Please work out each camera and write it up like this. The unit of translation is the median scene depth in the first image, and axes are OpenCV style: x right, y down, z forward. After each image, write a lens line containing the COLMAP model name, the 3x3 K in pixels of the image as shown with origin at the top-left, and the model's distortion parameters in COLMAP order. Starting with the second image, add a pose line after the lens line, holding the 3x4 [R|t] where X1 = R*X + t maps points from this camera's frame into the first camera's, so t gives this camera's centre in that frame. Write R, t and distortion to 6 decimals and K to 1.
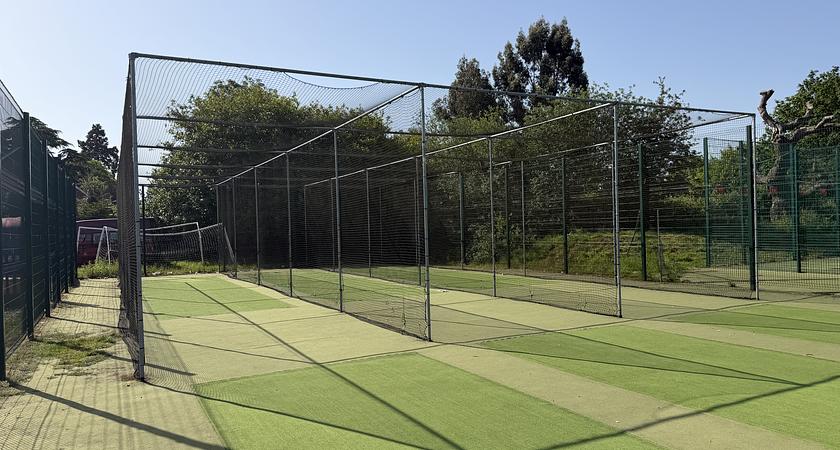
lens RADIAL K [[582.7, 0, 420.0], [0, 582.7, 225.0], [0, 0, 1]] dist [0.141377, -0.219386]
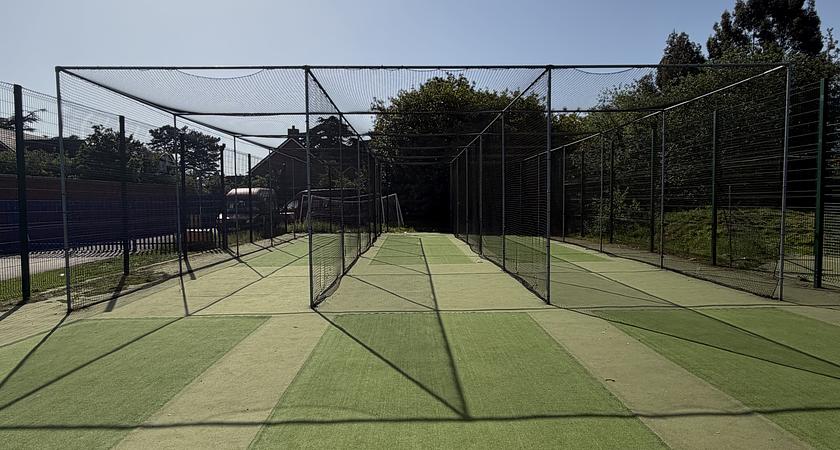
lens RADIAL K [[486.5, 0, 420.0], [0, 486.5, 225.0], [0, 0, 1]] dist [-0.000683, -0.002182]
pose [[0.896758, 0.040030, -0.440707, 0.111368], [-0.012202, 0.997758, 0.065798, -0.002808], [0.442353, -0.053628, 0.895236, 0.054871]]
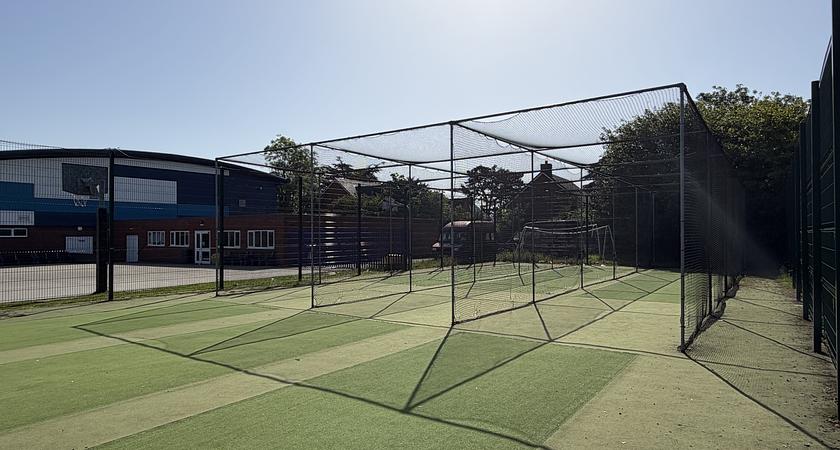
lens RADIAL K [[499.1, 0, 438.5], [0, 499.1, 225.8], [0, 0, 1]] dist [0.005375, 0.000312]
pose [[0.449754, 0.012521, -0.893065, 0.178451], [-0.004476, 0.999921, 0.011766, -0.004705], [0.893141, -0.001295, 0.449774, 0.089890]]
